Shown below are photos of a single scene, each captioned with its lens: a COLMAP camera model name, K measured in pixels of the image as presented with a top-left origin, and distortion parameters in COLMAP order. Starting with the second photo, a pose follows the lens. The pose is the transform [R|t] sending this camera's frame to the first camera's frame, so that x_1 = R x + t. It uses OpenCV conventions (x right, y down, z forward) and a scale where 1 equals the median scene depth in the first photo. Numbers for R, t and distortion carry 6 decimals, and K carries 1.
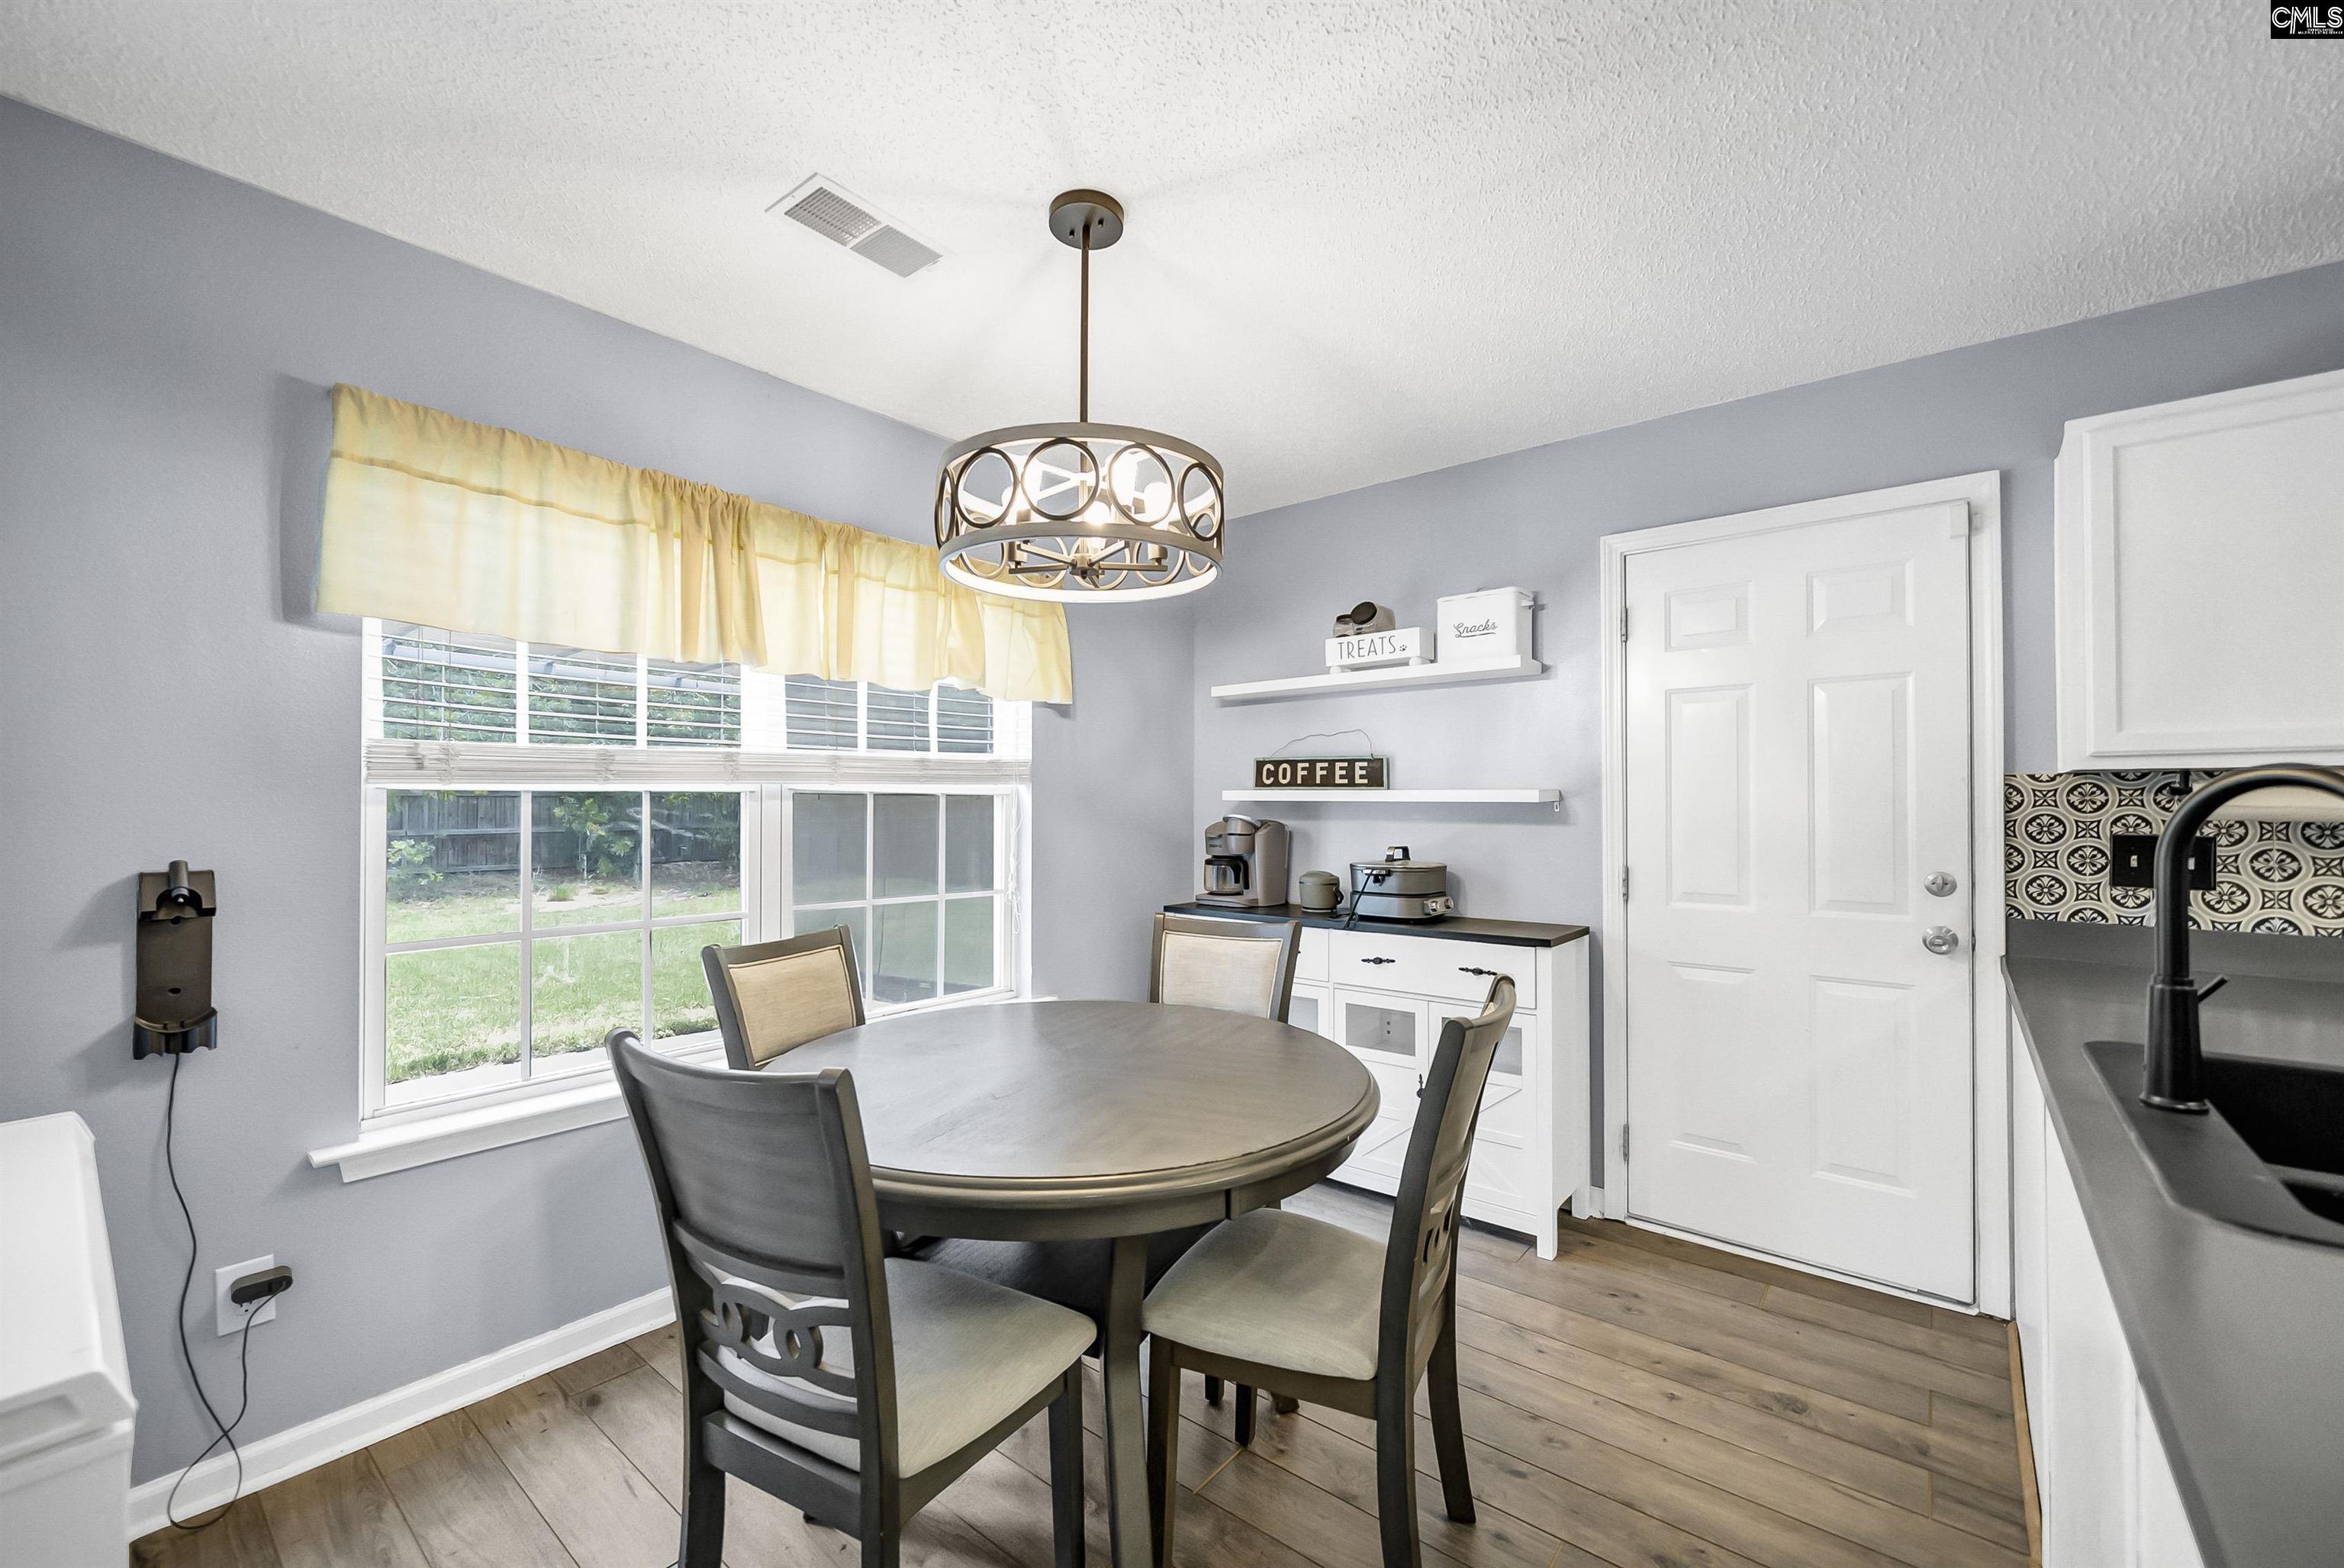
lens RADIAL K [[948.8, 0, 1165.2], [0, 948.8, 794.8], [0, 0, 1]] dist [-0.000721, -0.000151]
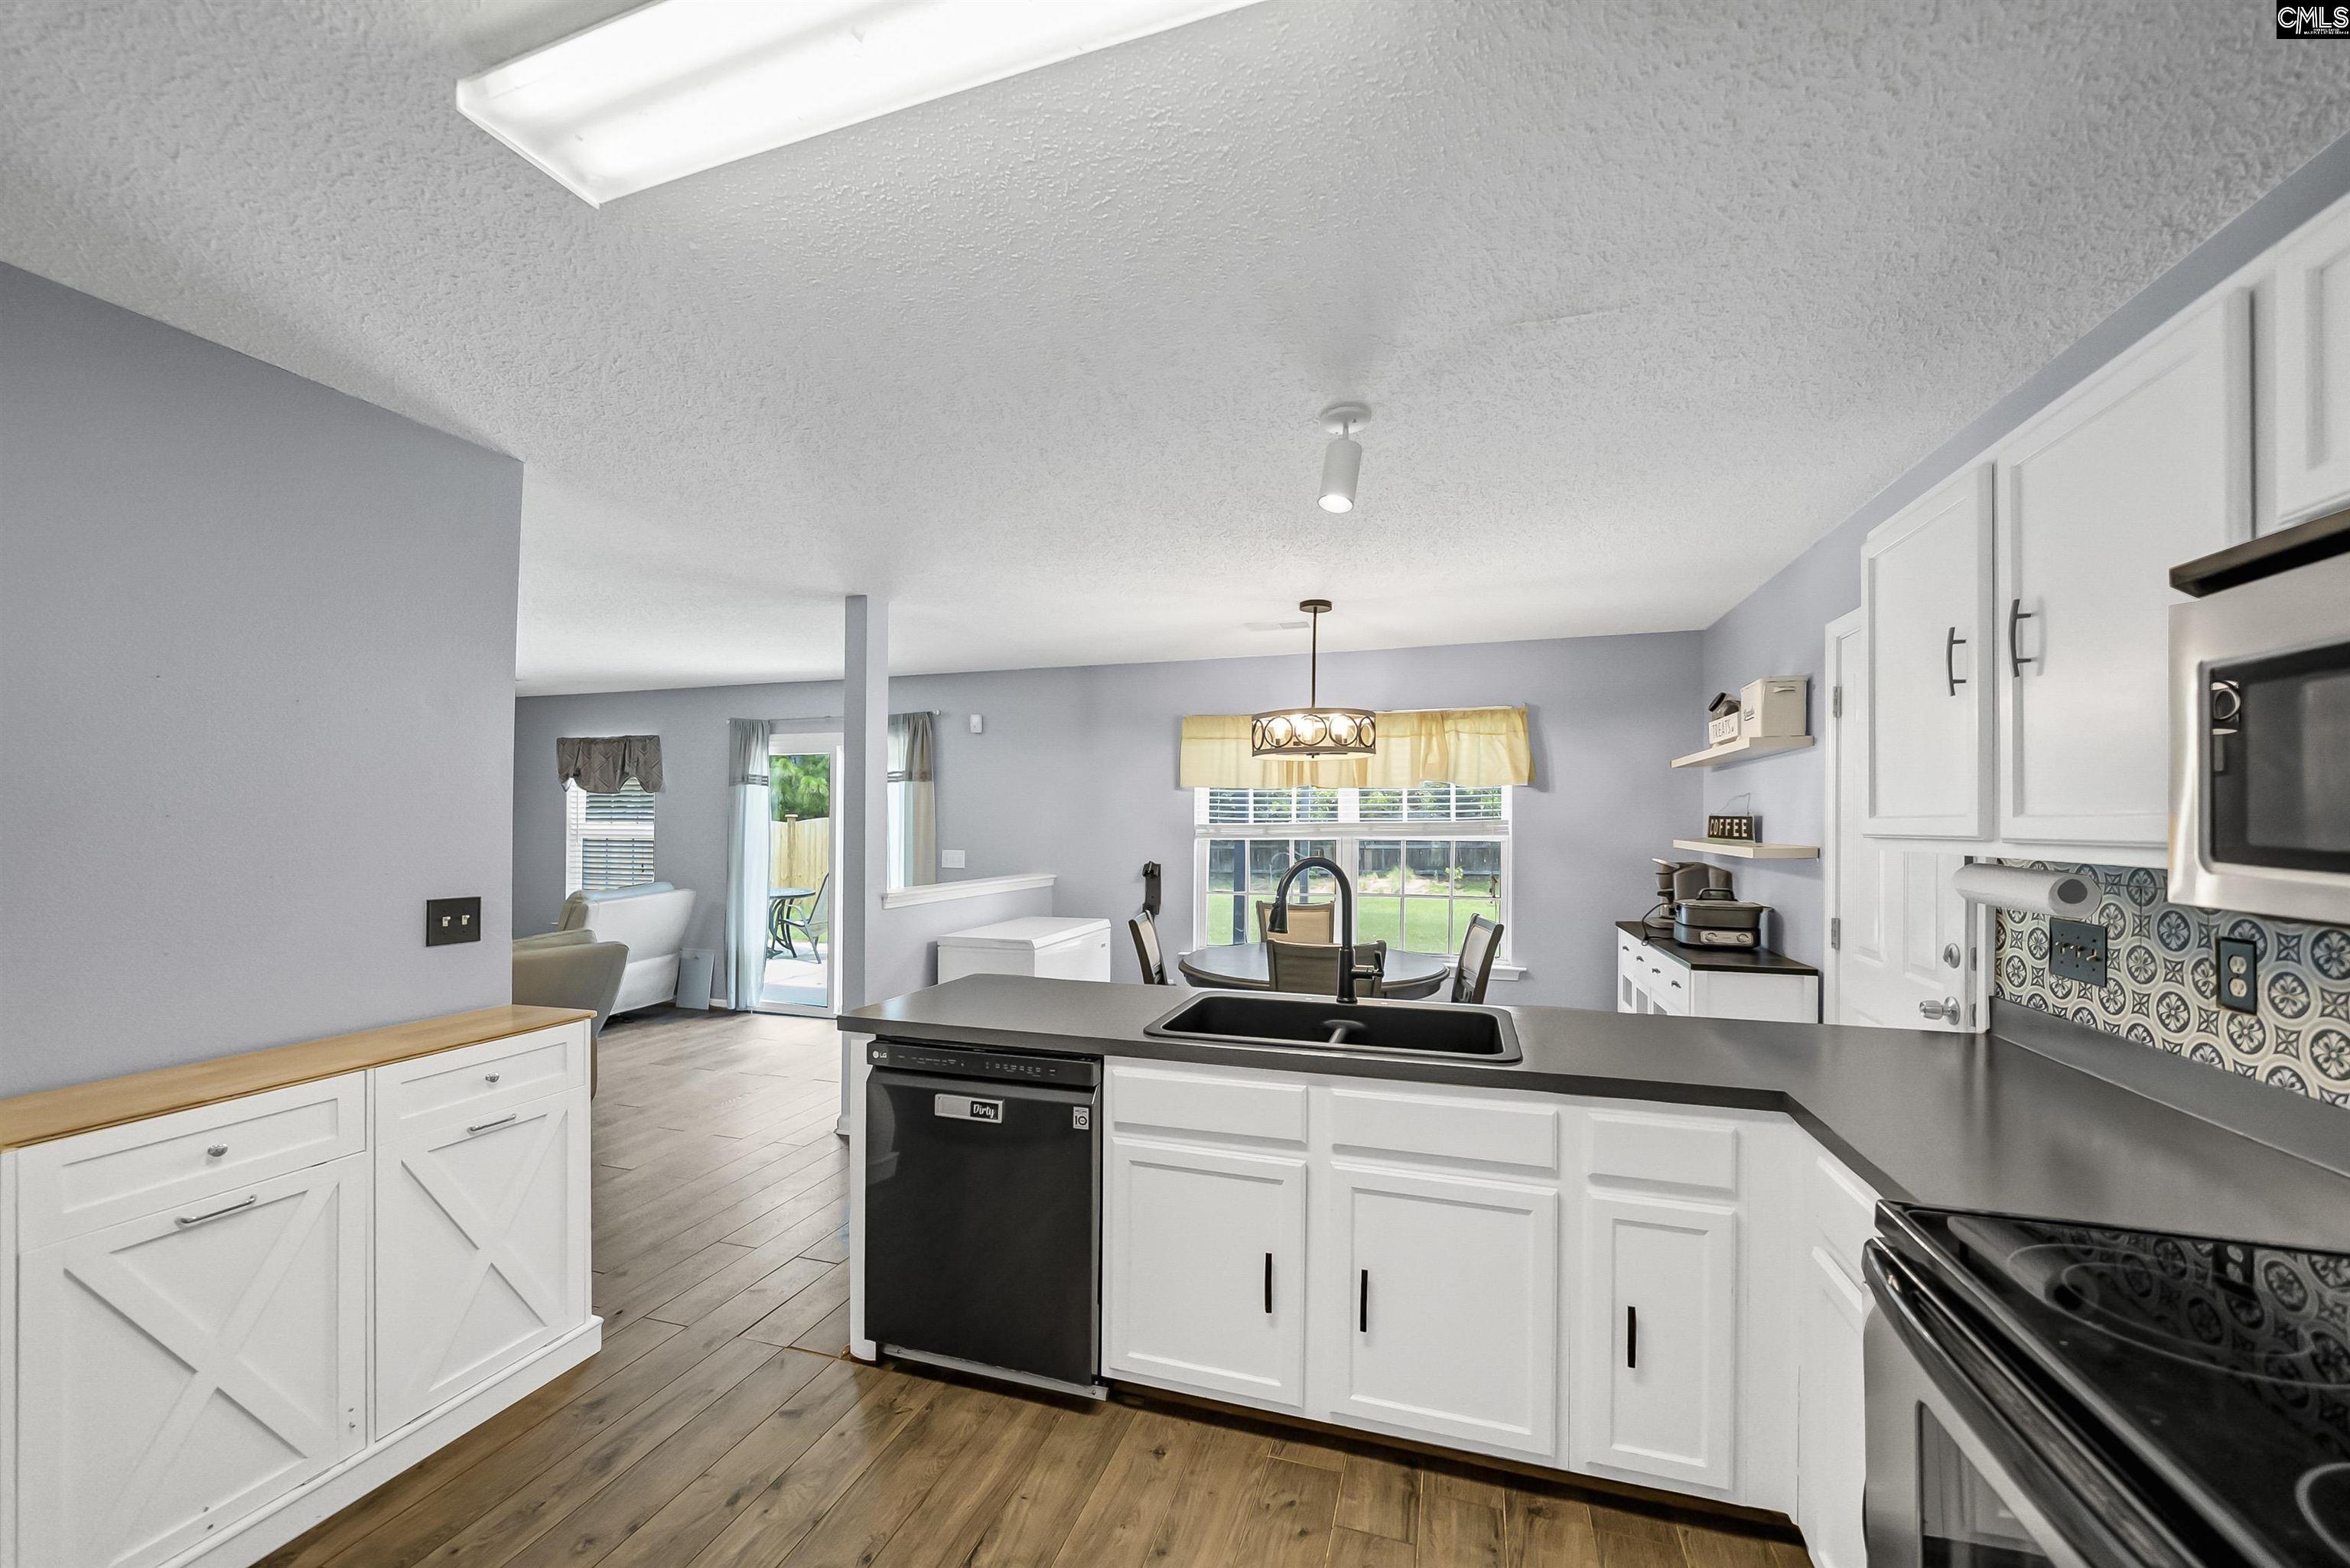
lens RADIAL K [[854.8, 0, 1264.8], [0, 854.8, 821.3], [0, 0, 1]] dist [-0.000288, -0.000035]
pose [[0.454047, 0.000781, -0.890977, 1.381181], [0.005506, 0.999978, 0.003682, -0.060895], [0.890961, -0.006577, 0.454033, -0.078432]]
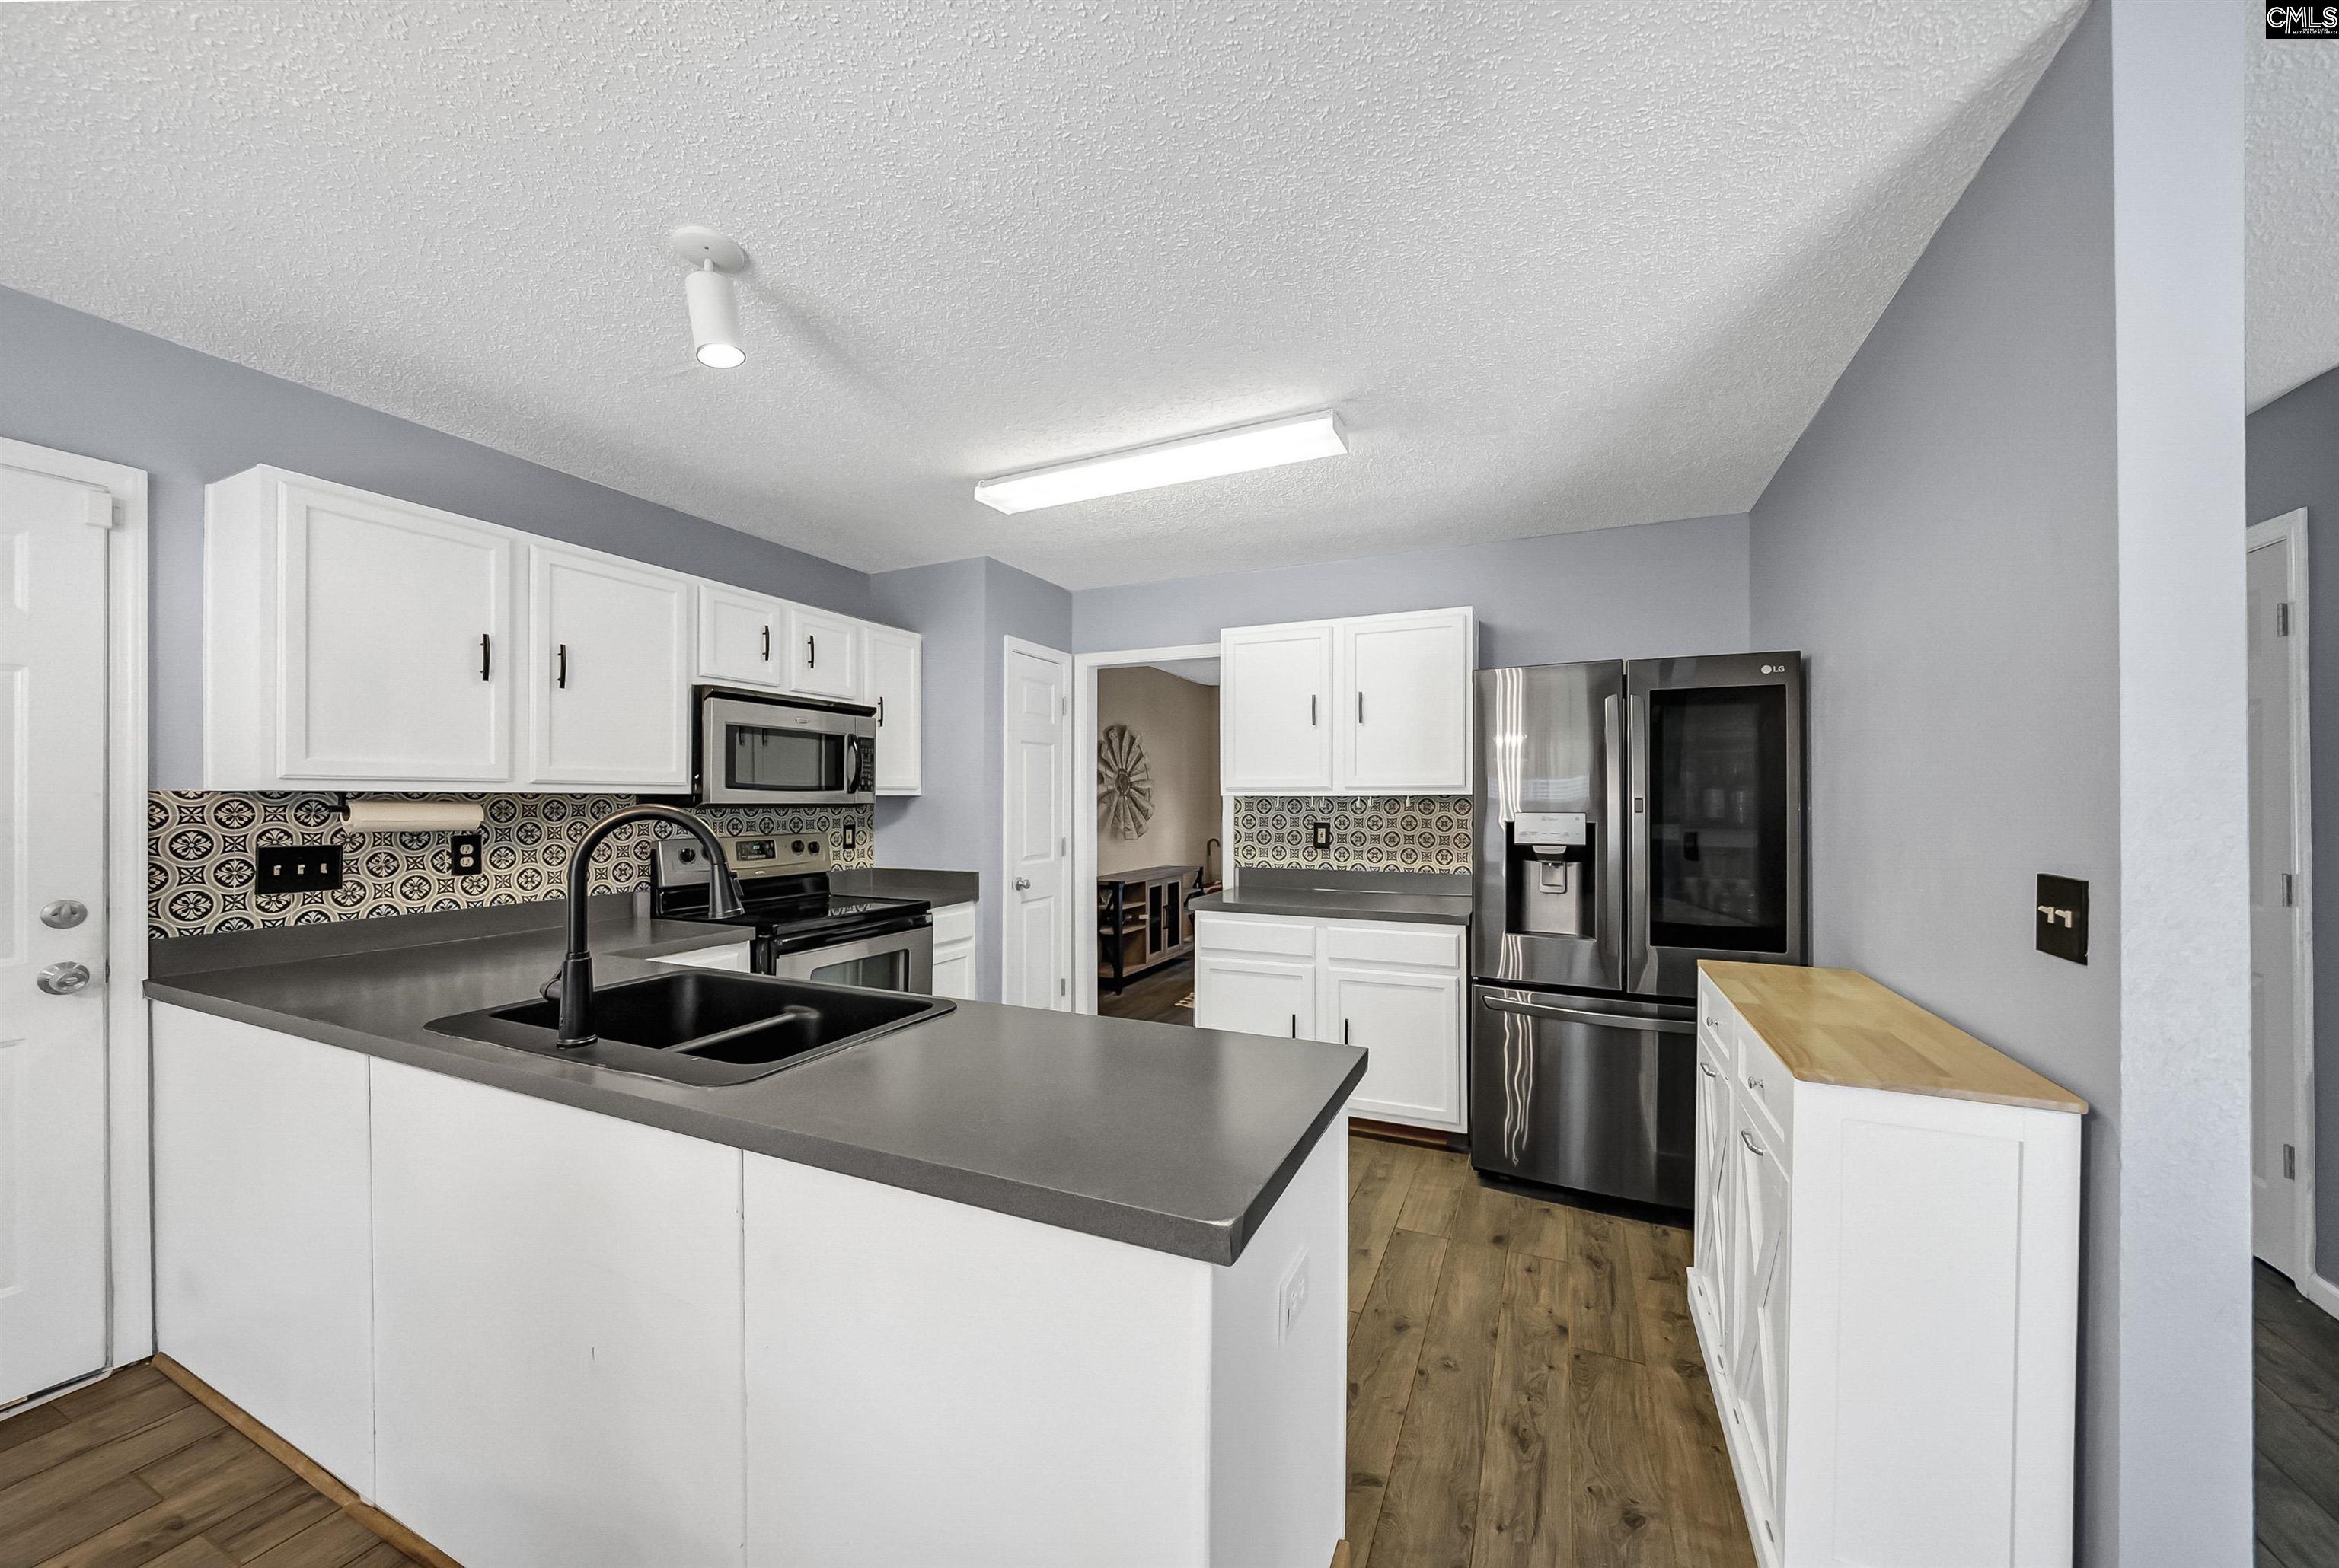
lens RADIAL K [[825.0, 0, 1156.5], [0, 825.0, 794.3], [0, 0, 1]] dist [-0.000602, -0.000093]
pose [[-0.243543, 0.004653, 0.969879, -0.178950], [-0.013303, 0.999878, -0.008137, -0.025569], [-0.969799, -0.014884, -0.243451, 0.221099]]
